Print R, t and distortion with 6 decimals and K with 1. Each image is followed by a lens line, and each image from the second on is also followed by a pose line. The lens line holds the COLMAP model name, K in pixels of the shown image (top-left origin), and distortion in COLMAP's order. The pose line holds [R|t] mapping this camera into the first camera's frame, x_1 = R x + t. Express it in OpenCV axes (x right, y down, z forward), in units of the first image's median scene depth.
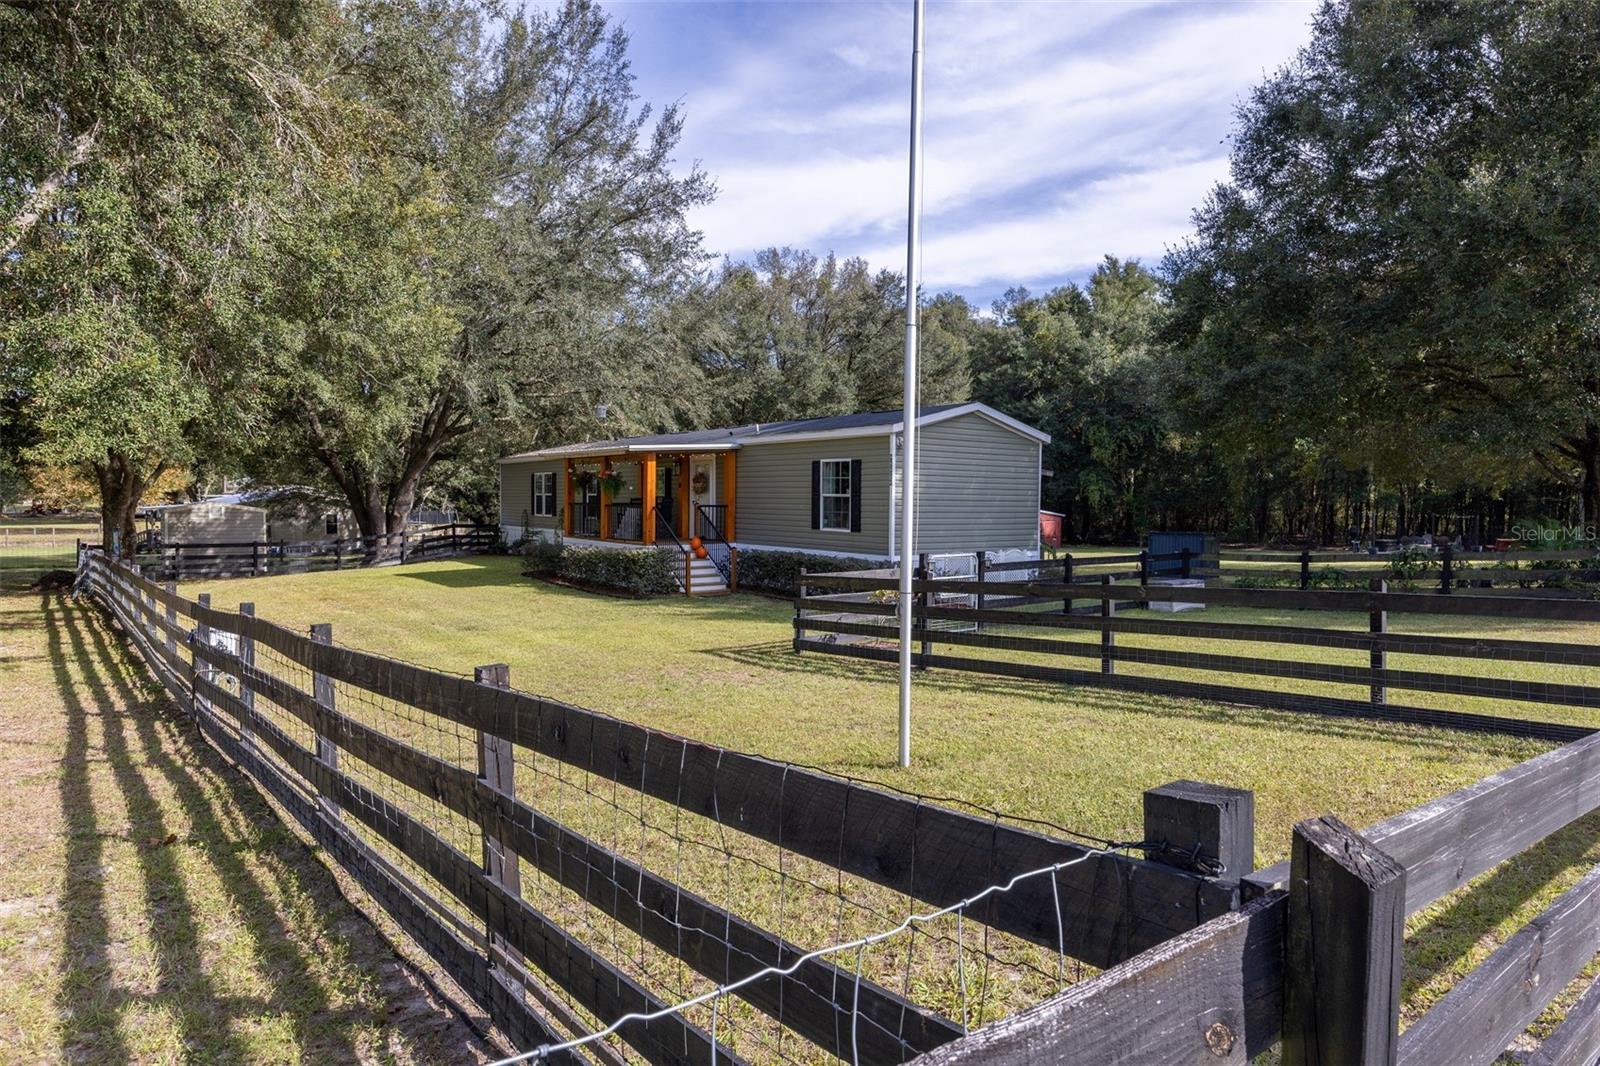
lens RADIAL K [[995.1, 0, 800.0], [0, 995.1, 533.0], [0, 0, 1]] dist [0.002506, 0.000095]
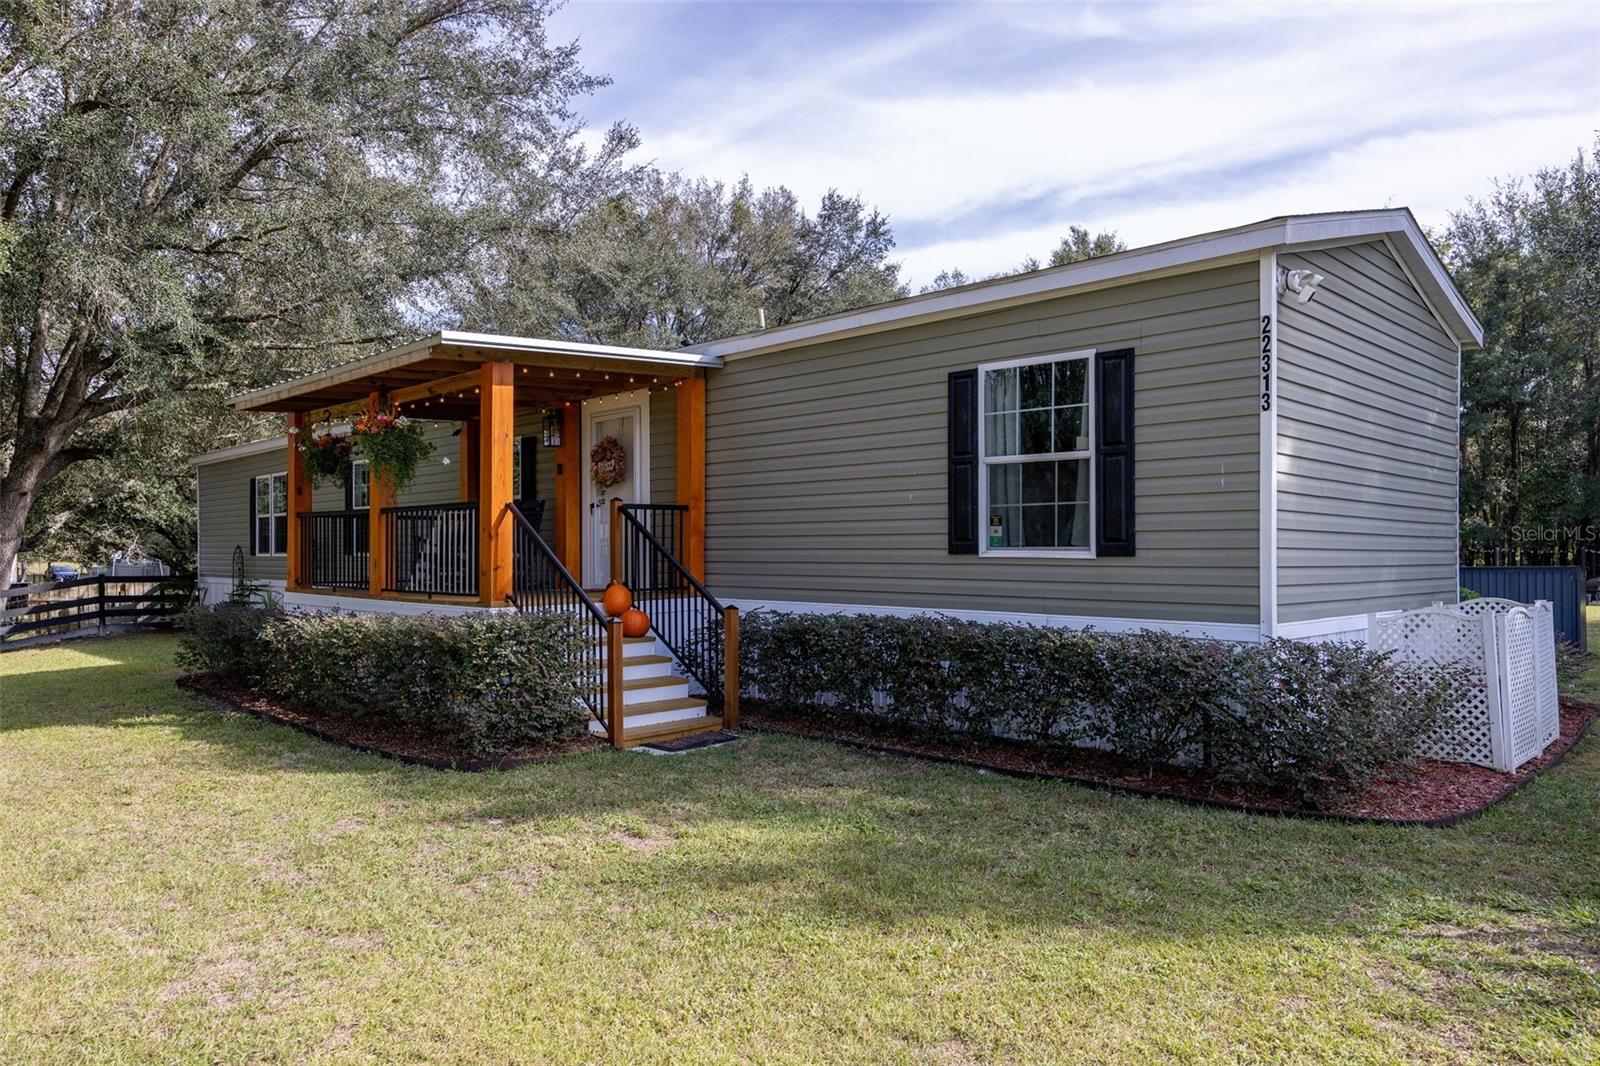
lens RADIAL K [[1098.9, 0, 798.7], [0, 1098.9, 553.7], [0, 0, 1]] dist [-0.008807, -0.000104]
pose [[0.989153, -0.010306, 0.146526, -0.097315], [0.015542, 0.999279, -0.034634, 0.008564], [-0.146064, 0.036536, 0.988600, 0.559598]]
